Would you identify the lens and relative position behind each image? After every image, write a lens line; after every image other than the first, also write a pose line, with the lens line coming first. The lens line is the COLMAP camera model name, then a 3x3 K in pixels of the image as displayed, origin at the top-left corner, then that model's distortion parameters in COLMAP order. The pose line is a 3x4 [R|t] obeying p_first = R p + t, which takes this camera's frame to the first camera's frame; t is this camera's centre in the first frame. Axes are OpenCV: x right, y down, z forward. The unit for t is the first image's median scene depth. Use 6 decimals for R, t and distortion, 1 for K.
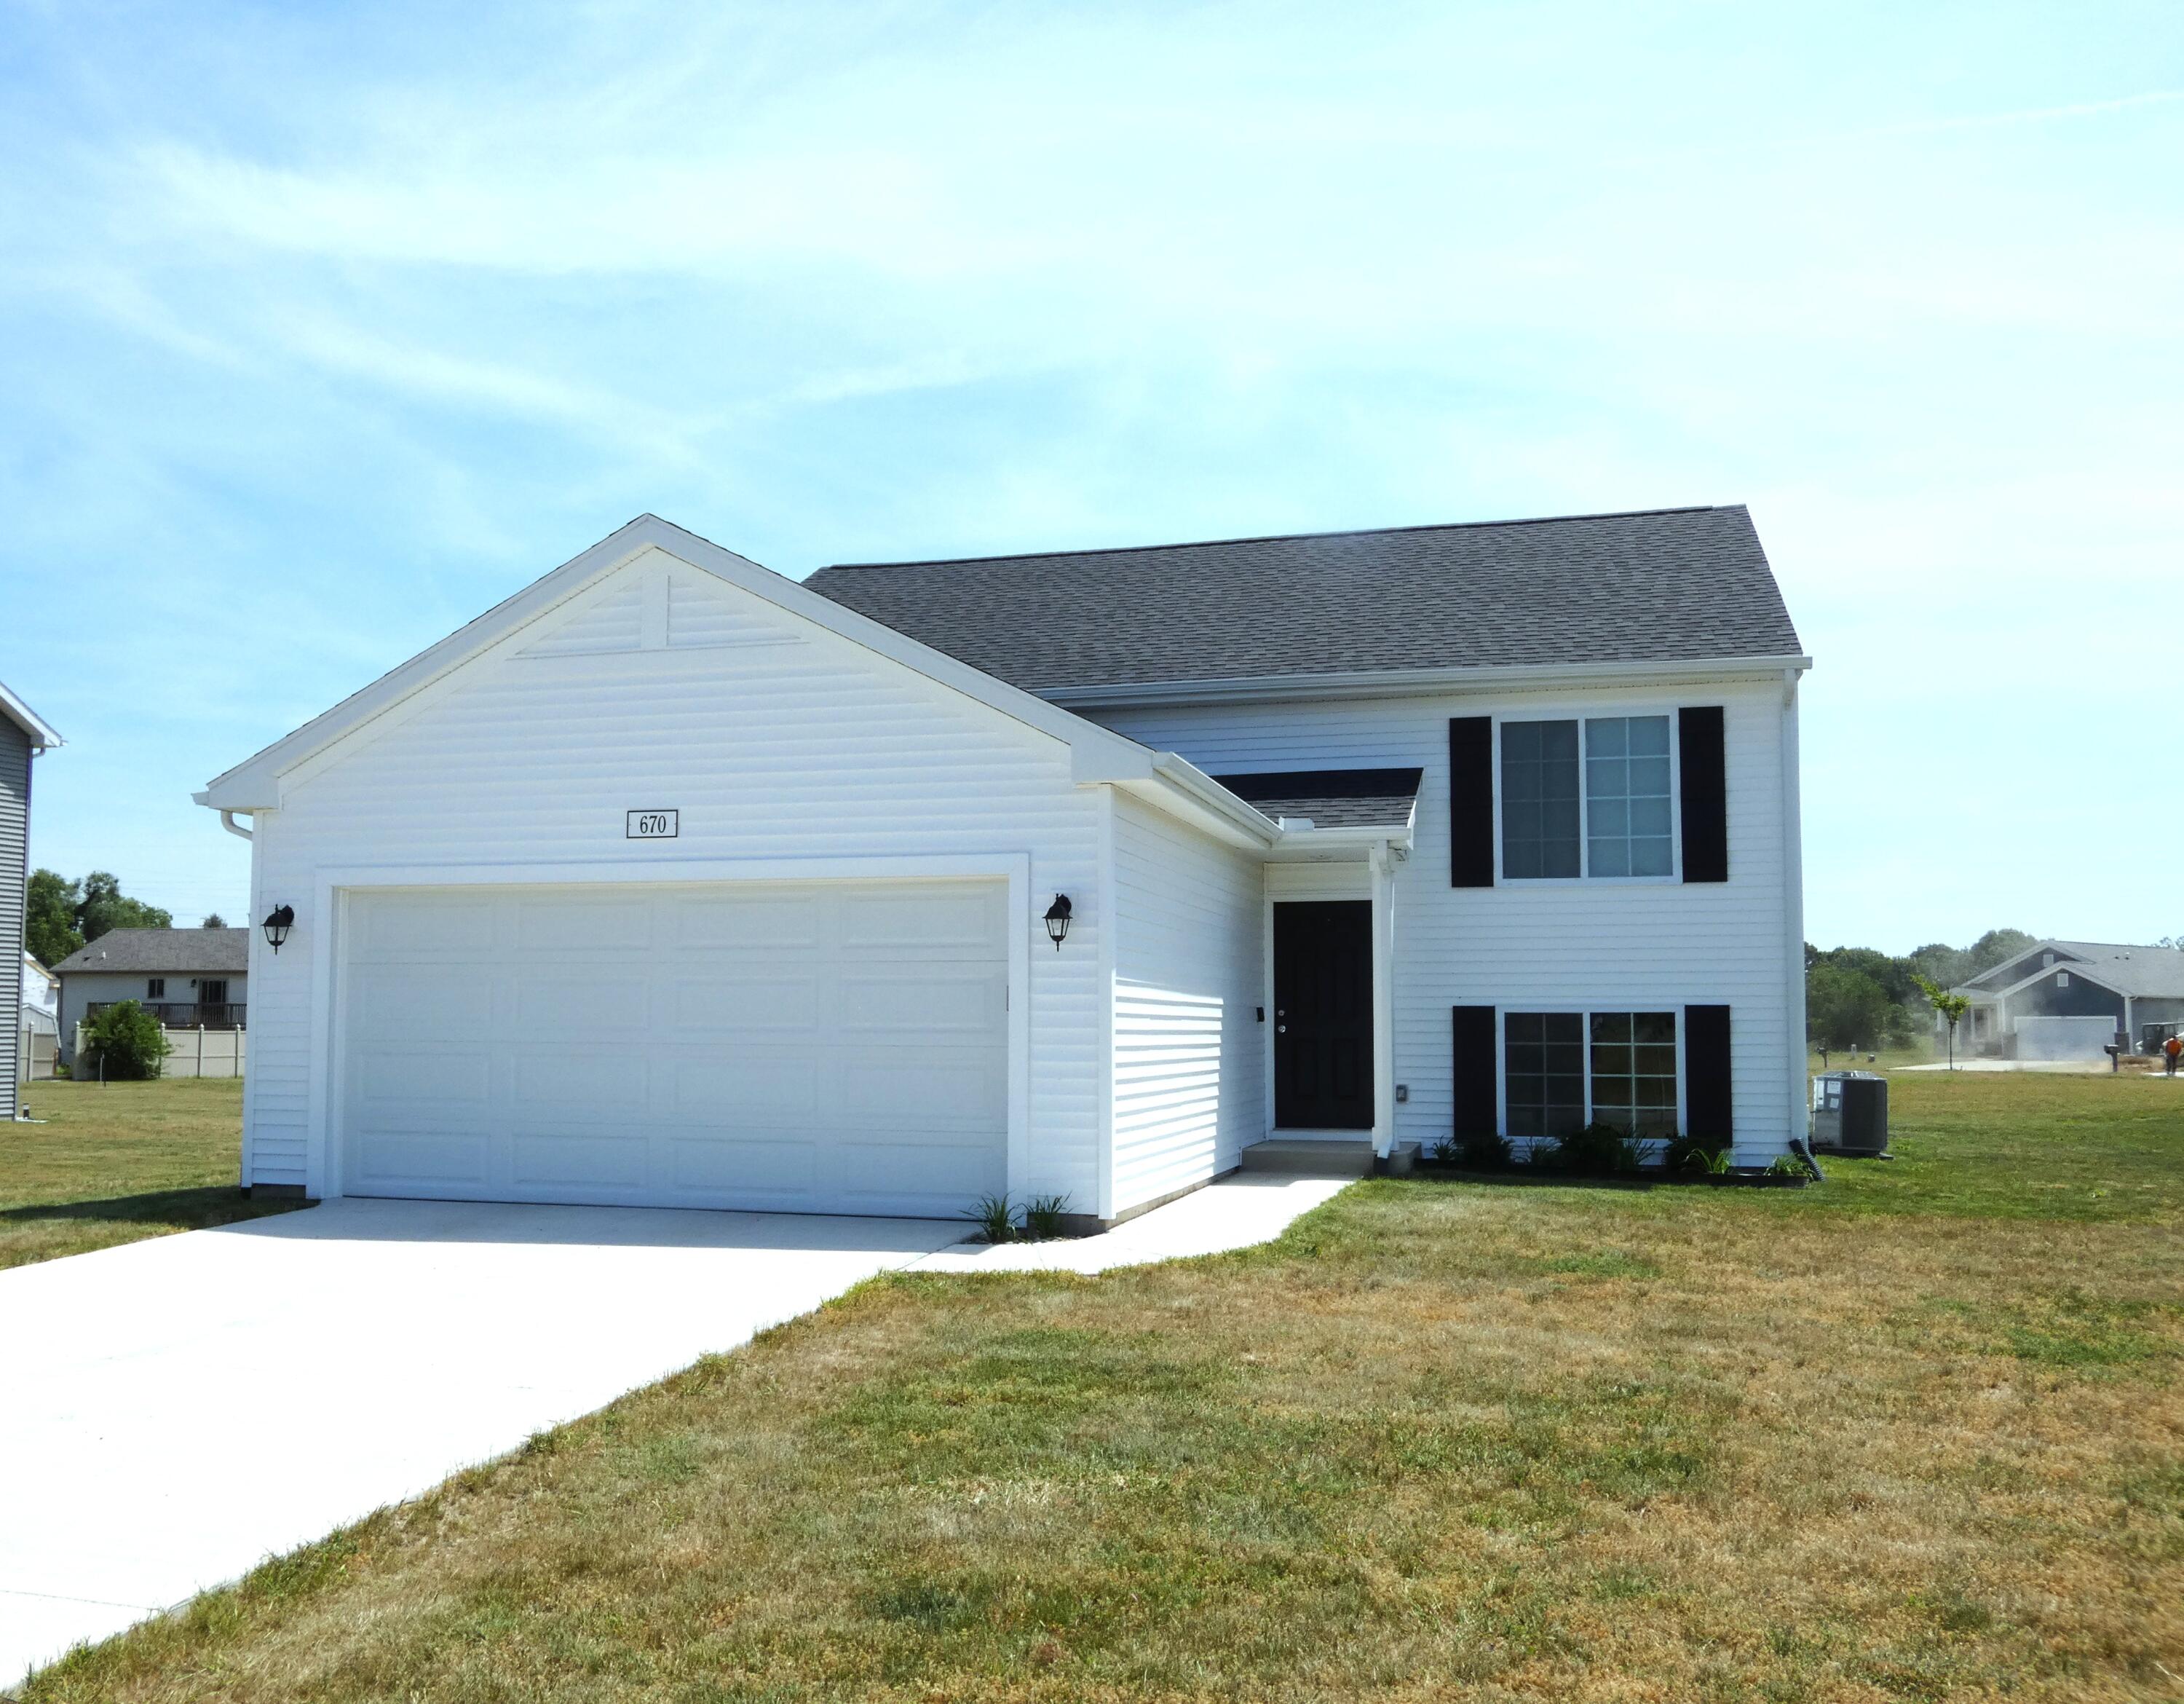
lens RADIAL K [[1991.2, 0, 970.1], [0, 1991.2, 852.7], [0, 0, 1]] dist [0.007869, 0.004334]
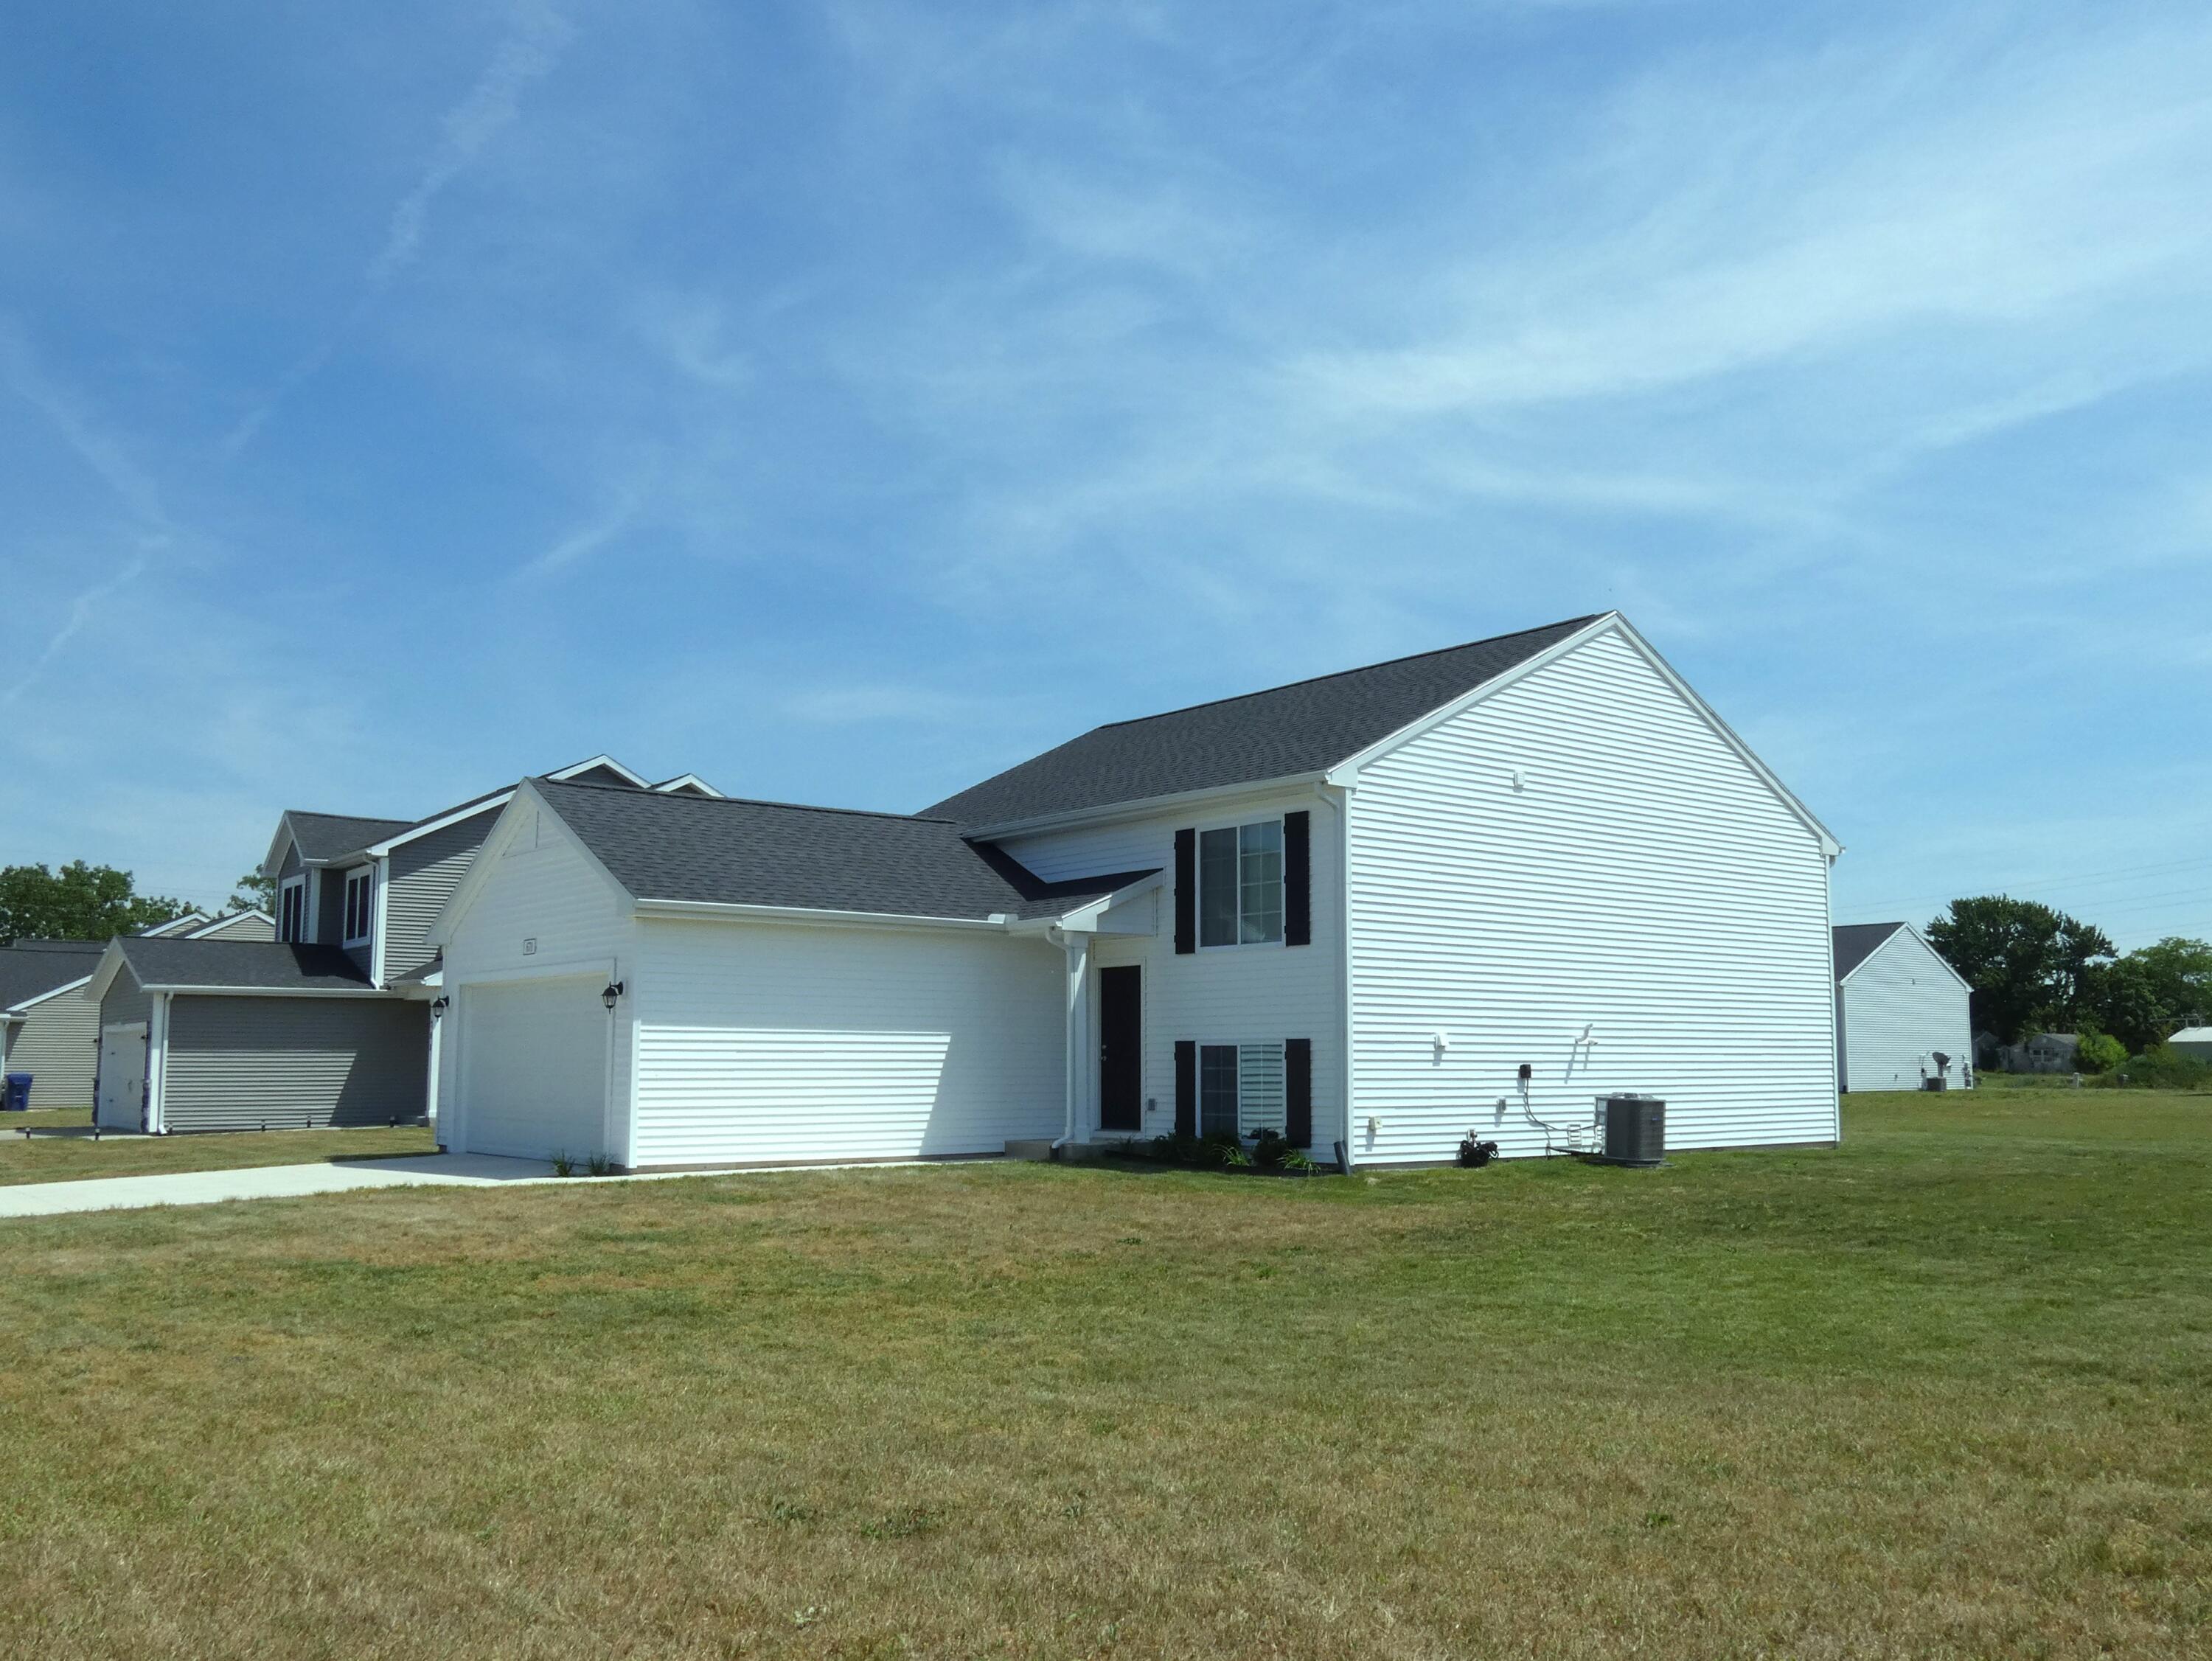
lens RADIAL K [[1791.4, 0, 1106.0], [0, 1791.4, 830.5], [0, 0, 1]] dist [-0.000917, 0.000778]
pose [[0.827683, -0.073374, -0.556378, 0.919562], [0.051547, 0.997165, -0.054822, -0.002448], [0.558823, 0.016696, 0.829119, -0.053847]]
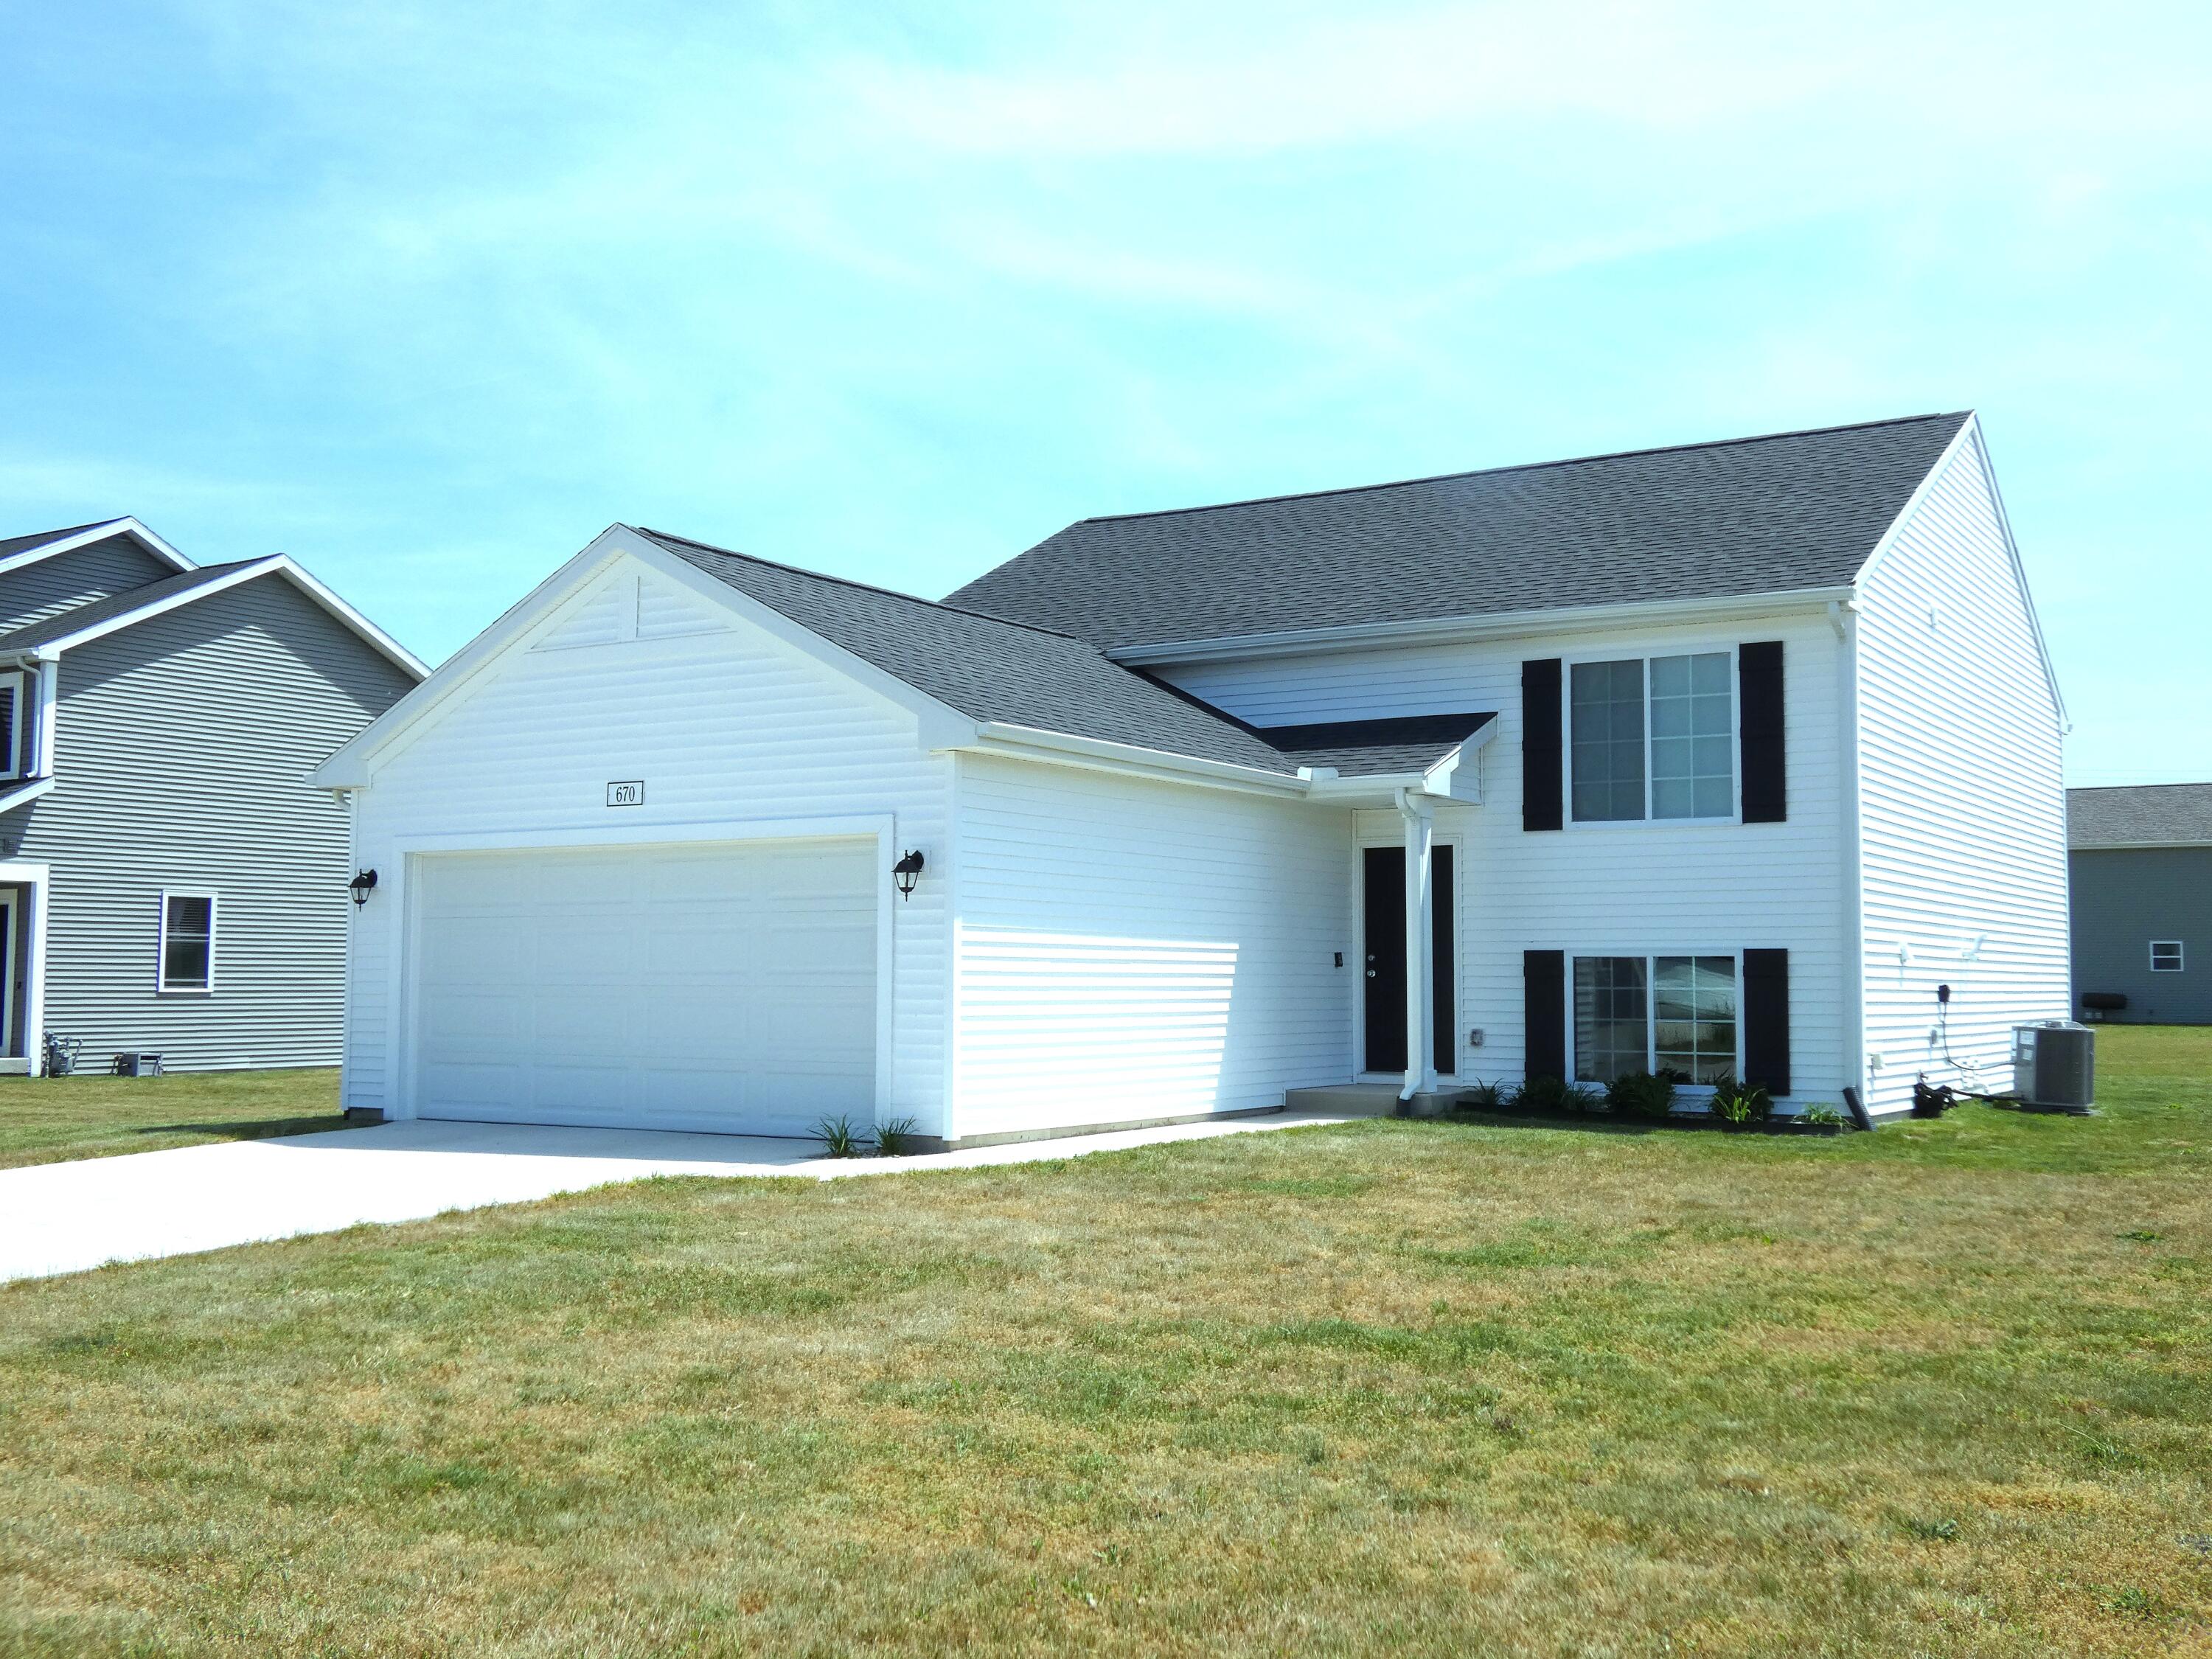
lens RADIAL K [[2194.9, 0, 1102.0], [0, 2194.9, 796.2], [0, 0, 1]] dist [0.032092, 0.001372]
pose [[0.965522, -0.020229, -0.259533, 0.332616], [0.021569, 0.999765, 0.002318, -0.007408], [0.259425, -0.007836, 0.965731, -0.118999]]
